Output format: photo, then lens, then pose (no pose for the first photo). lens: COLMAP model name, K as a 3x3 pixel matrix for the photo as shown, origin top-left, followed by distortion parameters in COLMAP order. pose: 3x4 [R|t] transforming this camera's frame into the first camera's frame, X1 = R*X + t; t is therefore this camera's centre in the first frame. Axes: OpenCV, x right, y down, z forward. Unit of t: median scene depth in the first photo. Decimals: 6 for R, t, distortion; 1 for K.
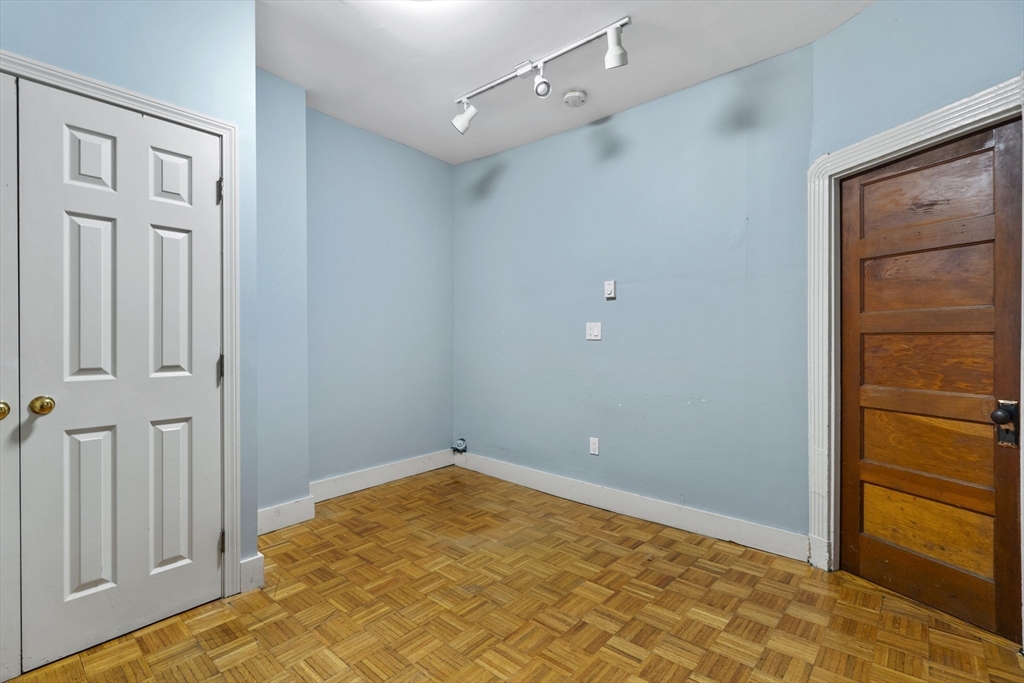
lens RADIAL K [[471.5, 0, 511.7], [0, 471.5, 341.8], [0, 0, 1]] dist [0.000445, -0.000003]
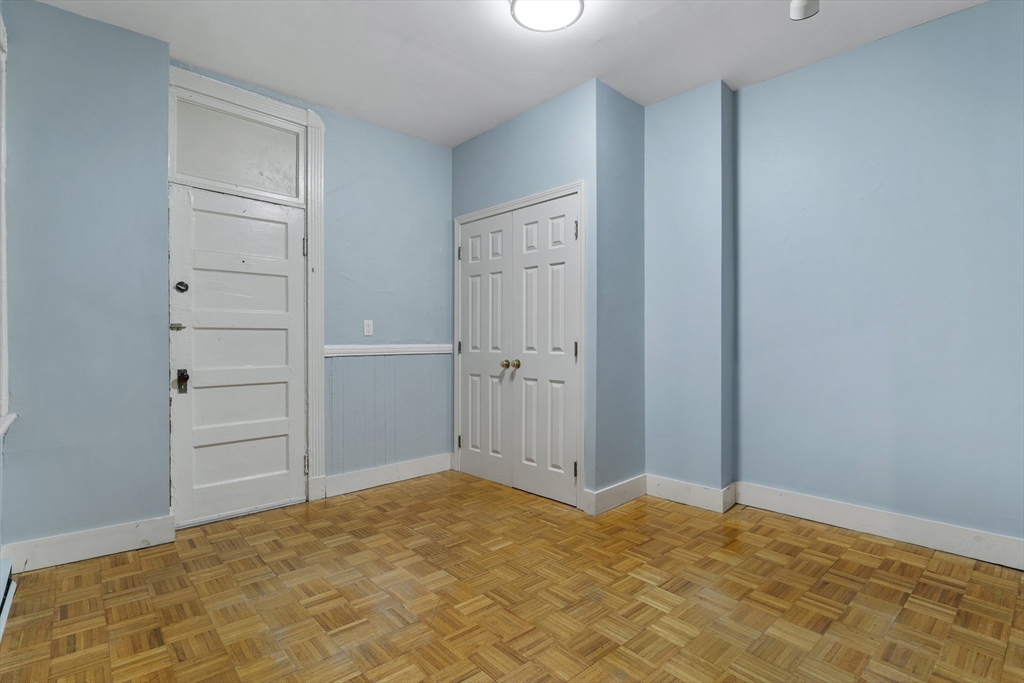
lens RADIAL K [[498.4, 0, 511.6], [0, 498.4, 339.6], [0, 0, 1]] dist [0.003614, 0.000643]
pose [[-0.124788, 0.002753, -0.992180, 0.829082], [-0.003444, 0.999989, 0.003207, 0.014726], [0.992177, 0.003817, -0.124777, 0.869302]]
